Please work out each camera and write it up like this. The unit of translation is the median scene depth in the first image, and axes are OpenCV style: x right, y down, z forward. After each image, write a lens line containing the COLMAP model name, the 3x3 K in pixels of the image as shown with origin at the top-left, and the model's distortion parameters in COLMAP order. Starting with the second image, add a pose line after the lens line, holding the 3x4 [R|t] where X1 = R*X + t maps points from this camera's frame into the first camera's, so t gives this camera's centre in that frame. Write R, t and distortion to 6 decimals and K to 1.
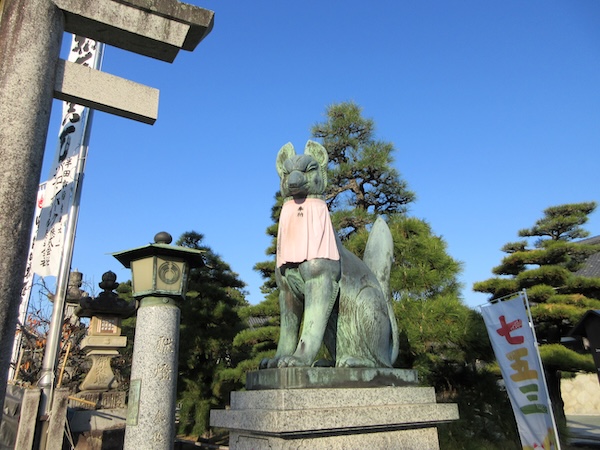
lens RADIAL K [[452.6, 0, 300.3], [0, 452.6, 220.6], [0, 0, 1]] dist [0.007150, 0.003163]
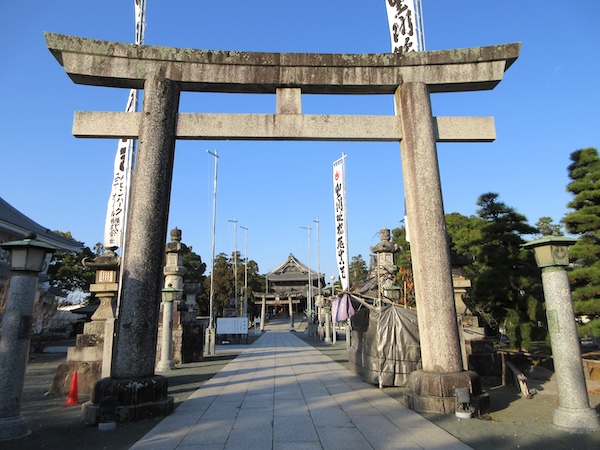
lens RADIAL K [[452.6, 0, 300.3], [0, 452.6, 220.6], [0, 0, 1]] dist [0.007150, 0.003163]
pose [[0.869653, -0.096569, -0.484125, -0.178733], [0.167883, 0.980083, 0.106077, -0.221740], [0.464239, -0.173526, 0.868545, -0.602428]]
